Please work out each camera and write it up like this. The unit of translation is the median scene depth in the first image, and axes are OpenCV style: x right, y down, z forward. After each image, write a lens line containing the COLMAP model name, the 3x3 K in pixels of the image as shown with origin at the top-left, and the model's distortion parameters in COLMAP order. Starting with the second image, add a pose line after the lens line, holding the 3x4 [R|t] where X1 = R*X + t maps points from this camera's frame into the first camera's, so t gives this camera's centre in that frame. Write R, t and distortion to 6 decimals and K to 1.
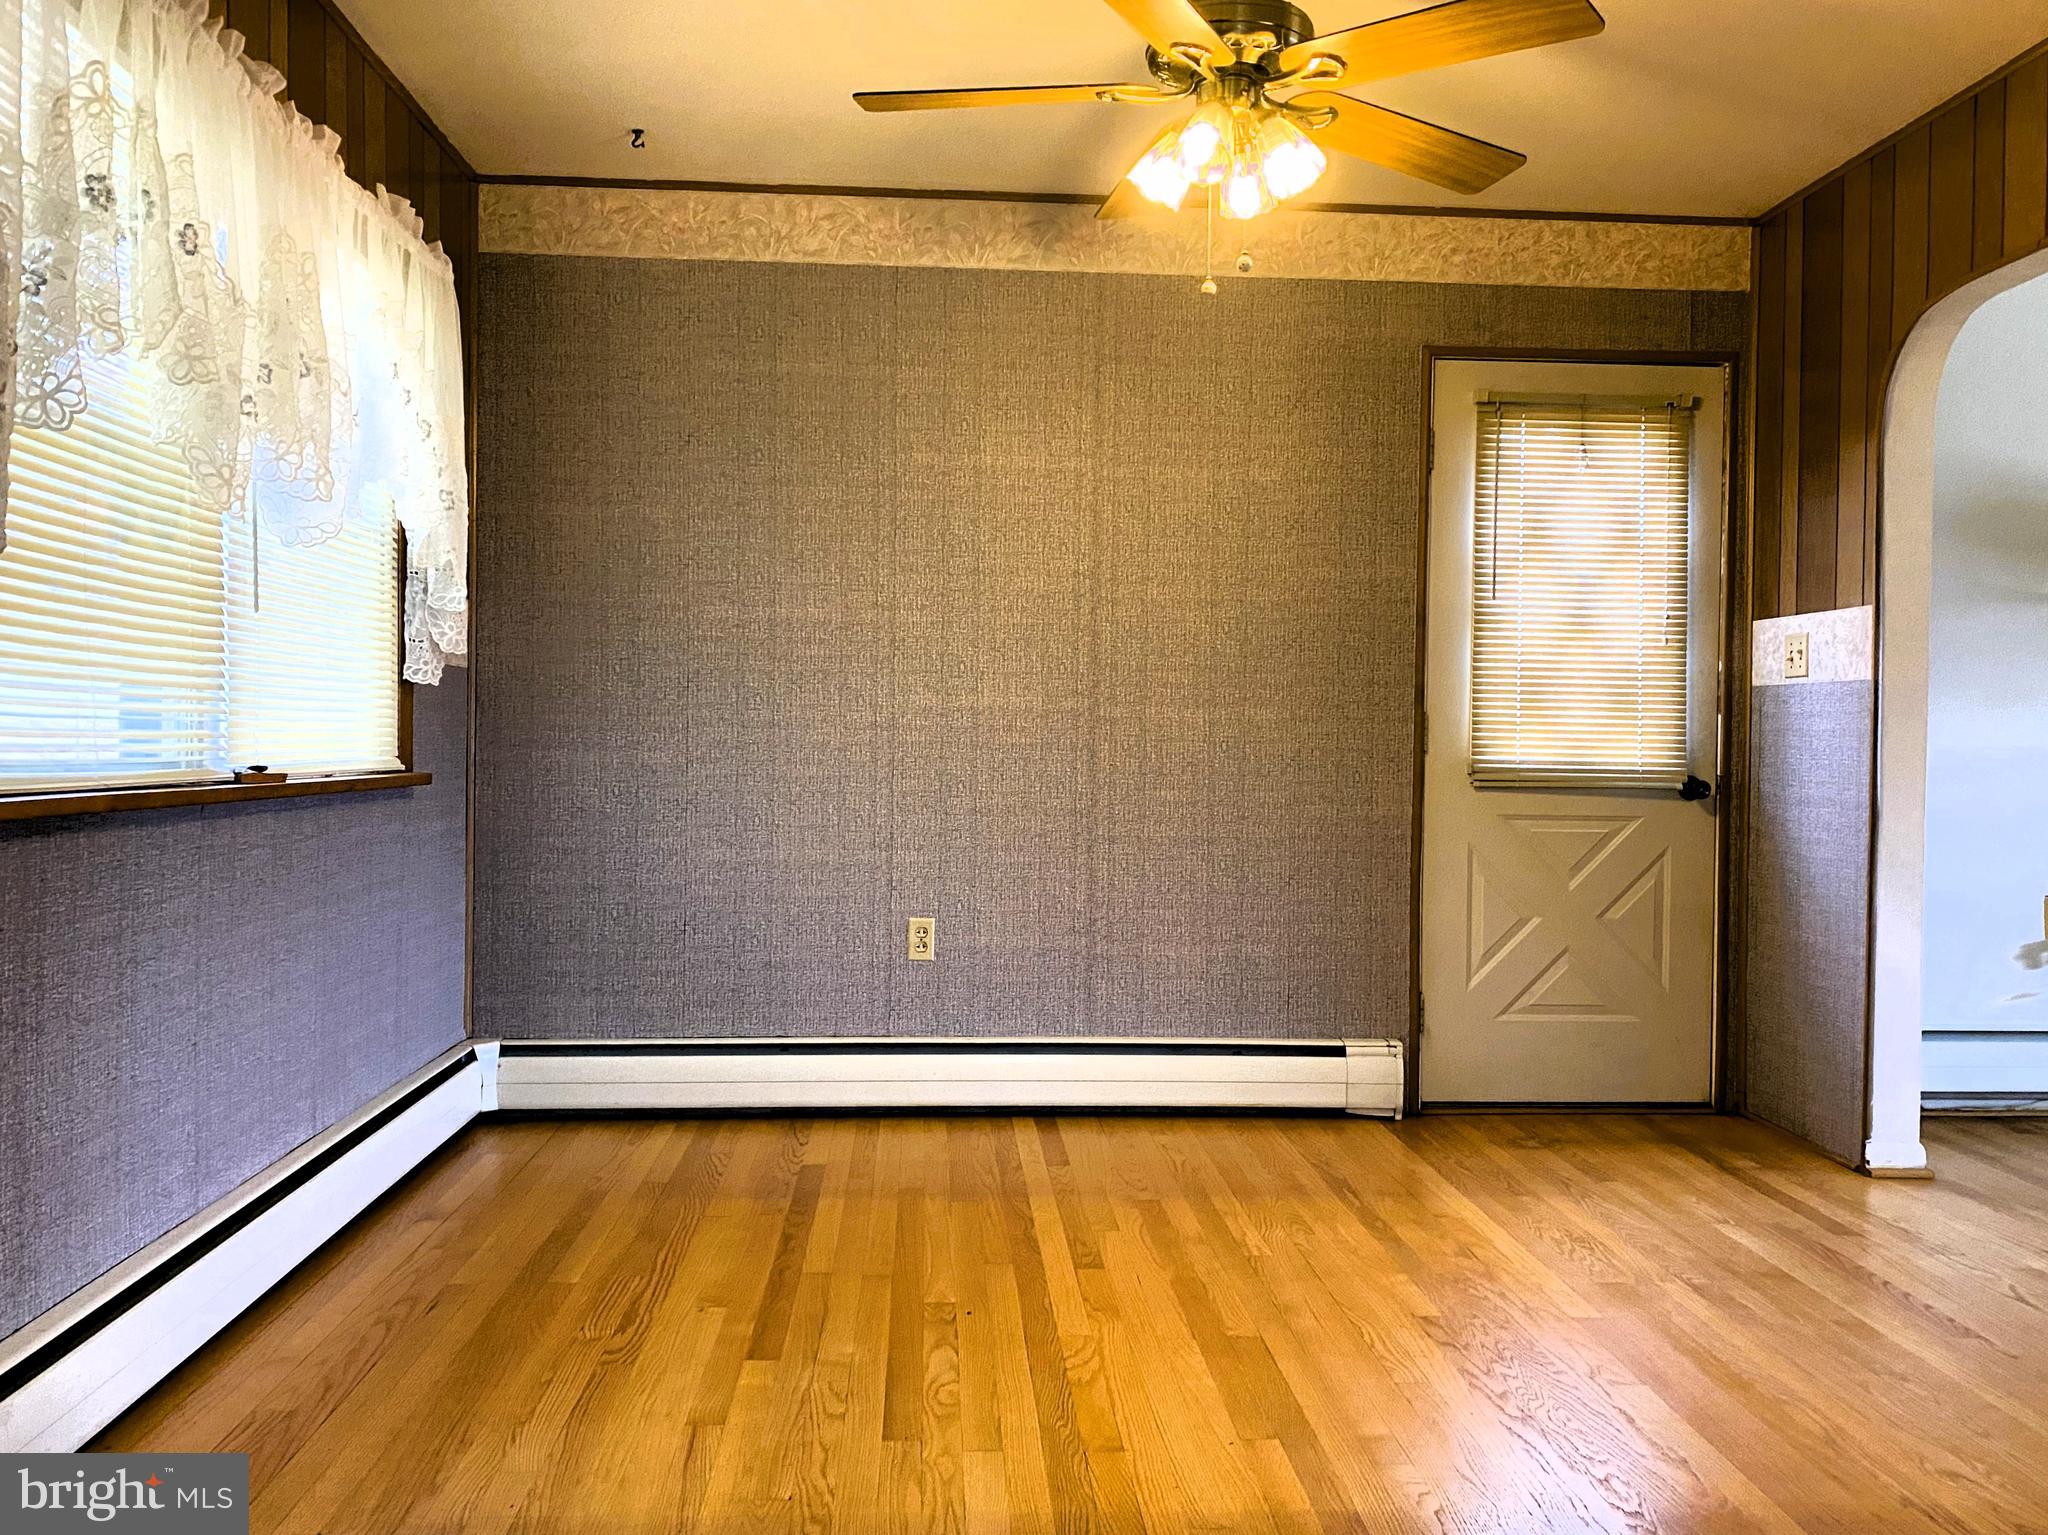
lens RADIAL K [[1597.2, 0, 1002.2], [0, 1597.2, 755.3], [0, 0, 1]] dist [0.028296, -0.014085]
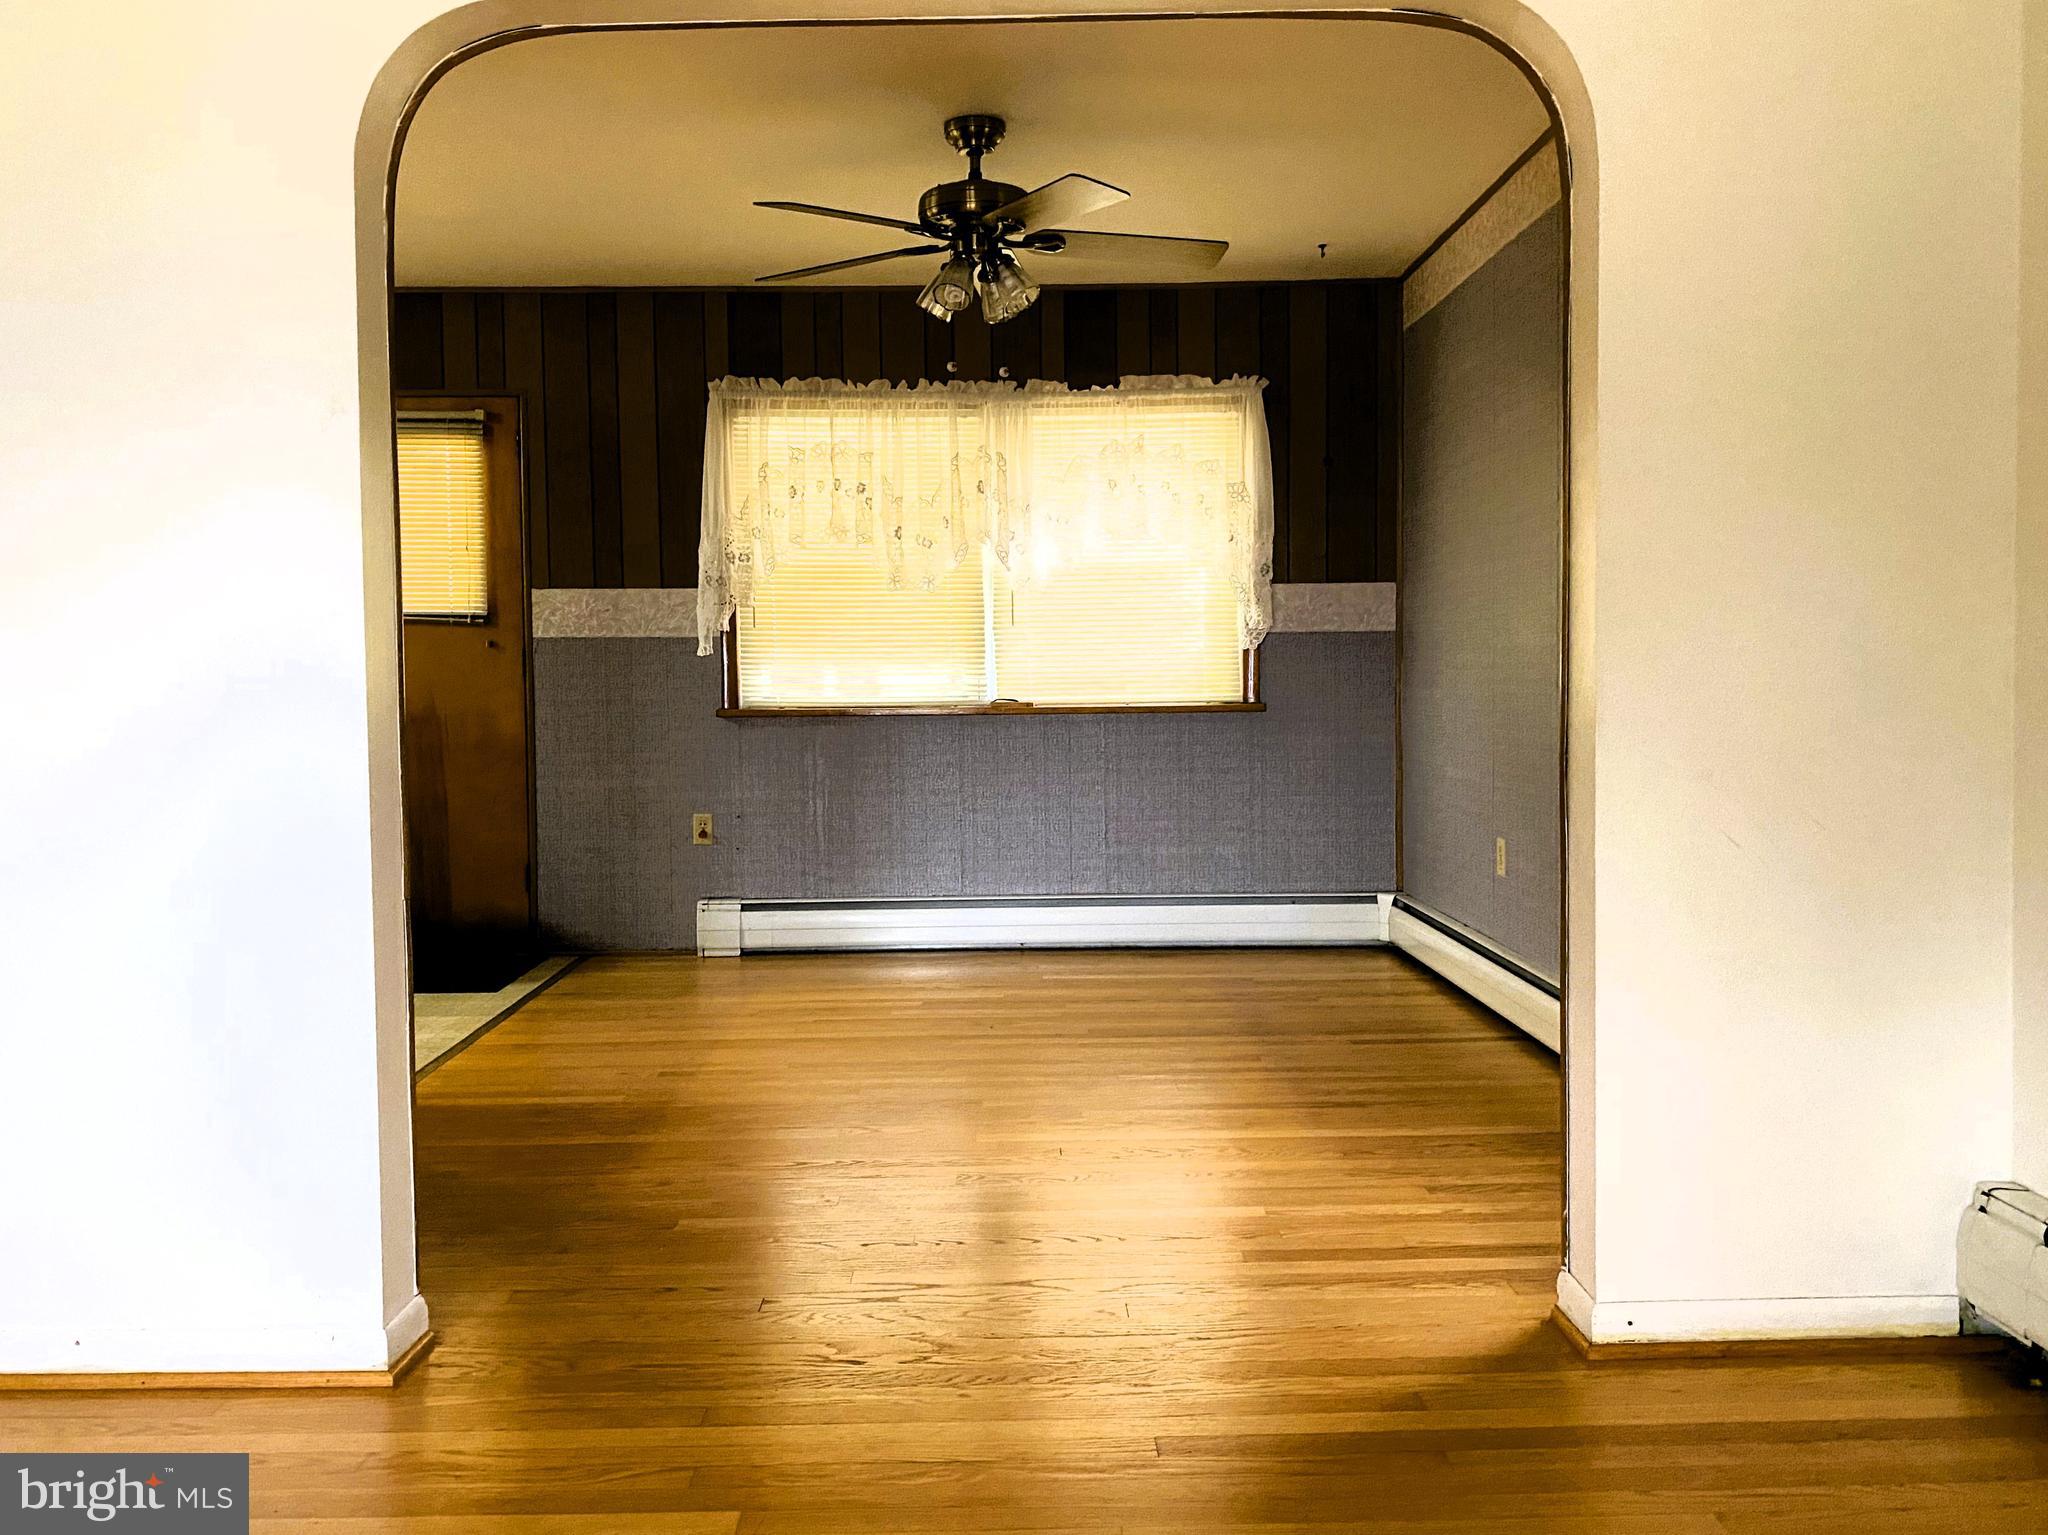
lens RADIAL K [[1597.2, 0, 1002.2], [0, 1597.2, 755.3], [0, 0, 1]] dist [0.028296, -0.014085]
pose [[-0.059227, 0.039625, -0.997458, 1.245099], [0.004459, 0.999212, 0.039430, -0.001686], [0.998235, -0.002112, -0.059357, 0.834709]]
